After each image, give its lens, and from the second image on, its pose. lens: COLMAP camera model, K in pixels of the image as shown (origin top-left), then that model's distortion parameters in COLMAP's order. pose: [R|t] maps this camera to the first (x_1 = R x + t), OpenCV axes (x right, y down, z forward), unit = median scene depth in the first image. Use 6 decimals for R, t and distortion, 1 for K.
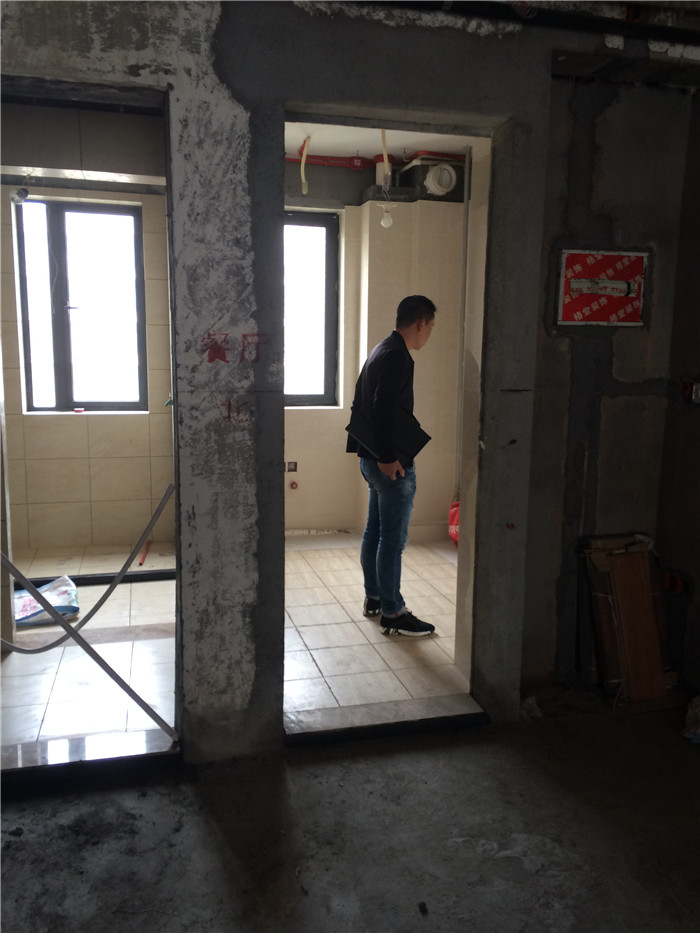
lens RADIAL K [[817.8, 0, 355.8], [0, 817.8, 476.8], [0, 0, 1]] dist [0.104634, -0.146751]
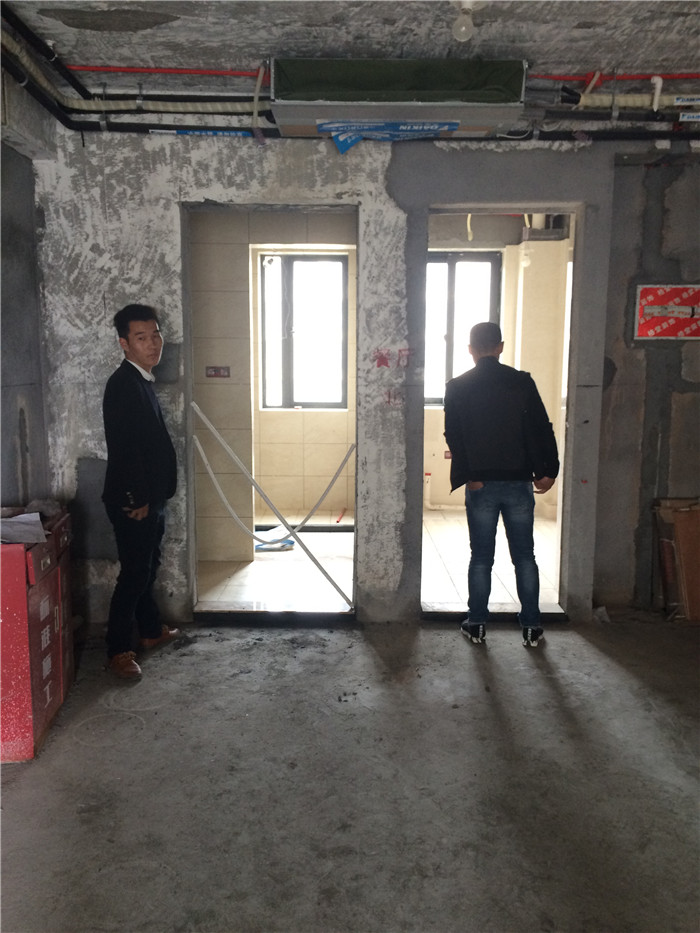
lens RADIAL K [[817.8, 0, 355.8], [0, 817.8, 476.8], [0, 0, 1]] dist [0.104634, -0.146751]
pose [[0.969518, 0.027864, -0.243431, 0.168984], [-0.032049, 0.999399, -0.013247, 0.093596], [0.242916, 0.020645, 0.969828, -0.538659]]
